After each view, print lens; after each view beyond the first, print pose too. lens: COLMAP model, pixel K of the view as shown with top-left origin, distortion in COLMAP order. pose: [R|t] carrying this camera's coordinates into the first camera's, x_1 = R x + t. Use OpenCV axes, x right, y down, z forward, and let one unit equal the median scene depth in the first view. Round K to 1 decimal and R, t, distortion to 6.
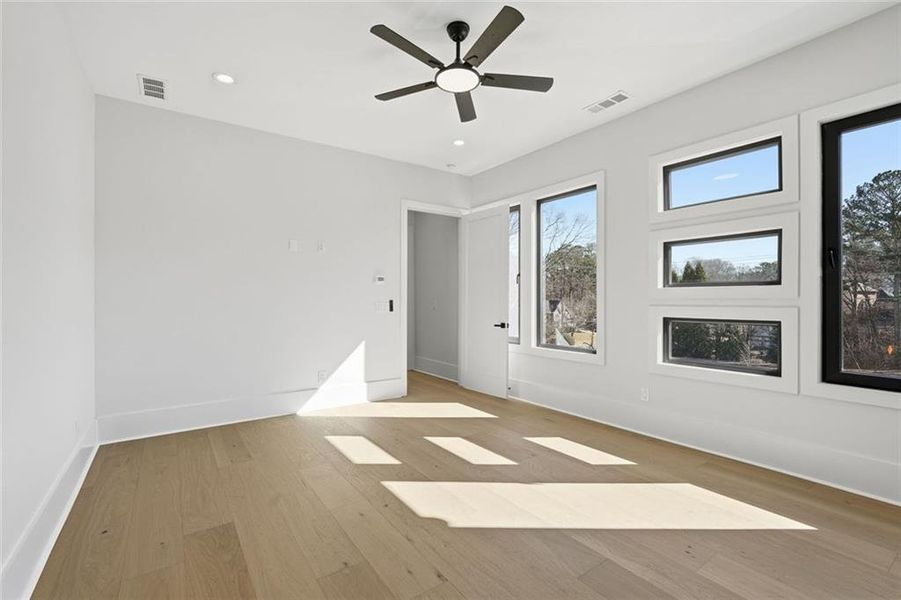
lens RADIAL K [[398.8, 0, 449.0], [0, 398.8, 299.9], [0, 0, 1]] dist [-0.008030, 0.000467]
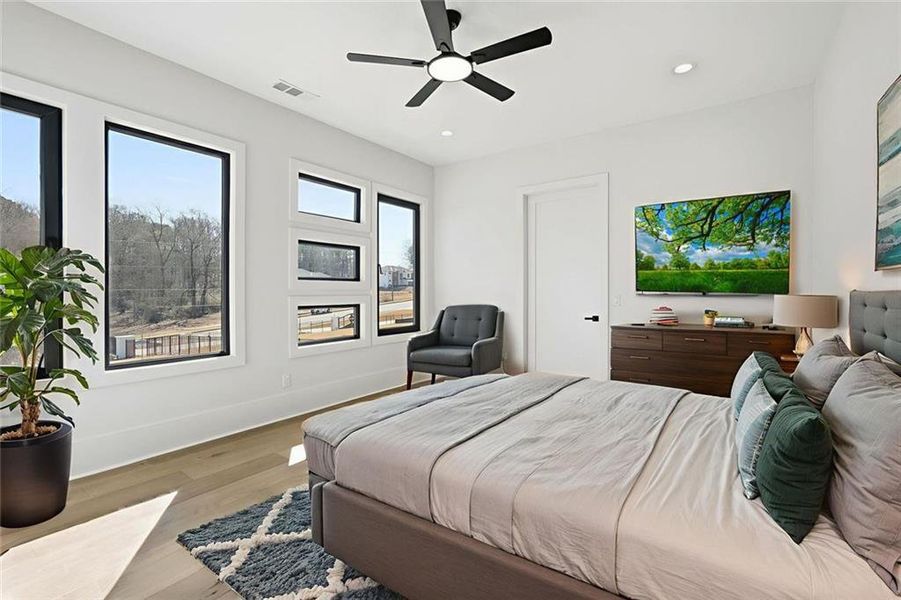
lens RADIAL K [[398.8, 0, 449.0], [0, 398.8, 299.9], [0, 0, 1]] dist [-0.008030, 0.000467]
pose [[-0.324096, -0.026123, 0.945664, -0.682178], [0.000983, 0.999609, 0.027950, -0.006665], [-0.946024, 0.009988, -0.323943, 0.980848]]
